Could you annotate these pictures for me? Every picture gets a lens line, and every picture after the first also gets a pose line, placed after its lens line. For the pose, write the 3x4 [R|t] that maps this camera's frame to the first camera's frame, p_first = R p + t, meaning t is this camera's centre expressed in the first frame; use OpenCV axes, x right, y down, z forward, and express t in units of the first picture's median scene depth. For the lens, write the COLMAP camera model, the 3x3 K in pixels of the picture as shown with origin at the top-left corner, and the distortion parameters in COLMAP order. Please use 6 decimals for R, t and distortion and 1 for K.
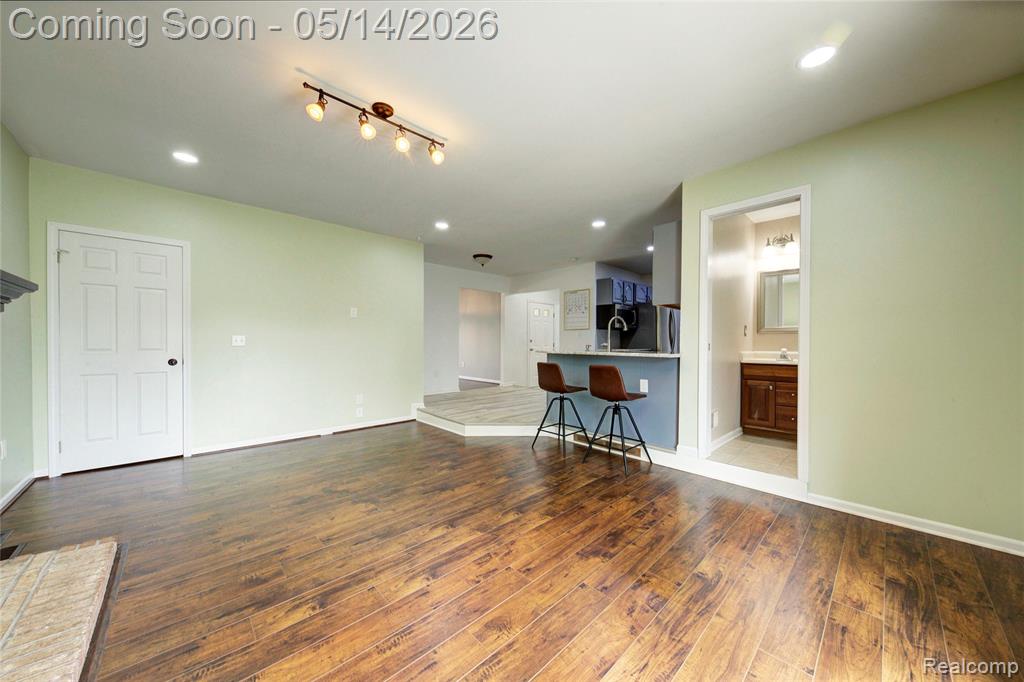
lens RADIAL K [[351.8, 0, 512.1], [0, 351.8, 344.7], [0, 0, 1]] dist [0.013534, -0.008074]
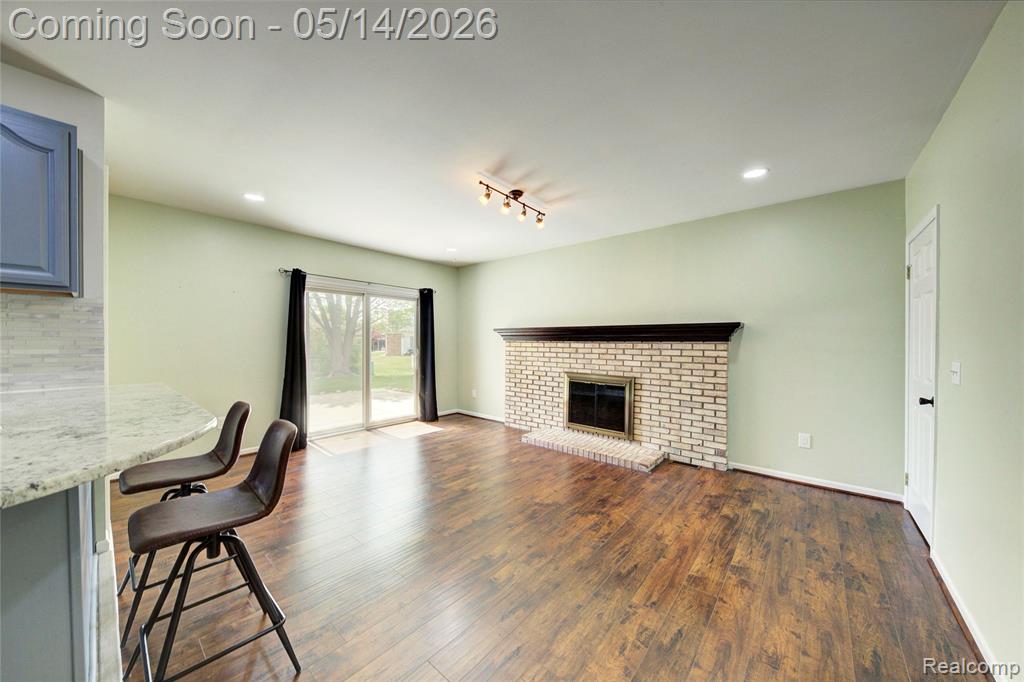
lens RADIAL K [[351.8, 0, 512.1], [0, 351.8, 344.7], [0, 0, 1]] dist [0.013534, -0.008074]
pose [[-0.994064, -0.008176, -0.108493, -0.172101], [-0.009948, 0.999826, 0.015794, -0.073682], [0.108345, 0.016780, -0.993972, 2.035326]]
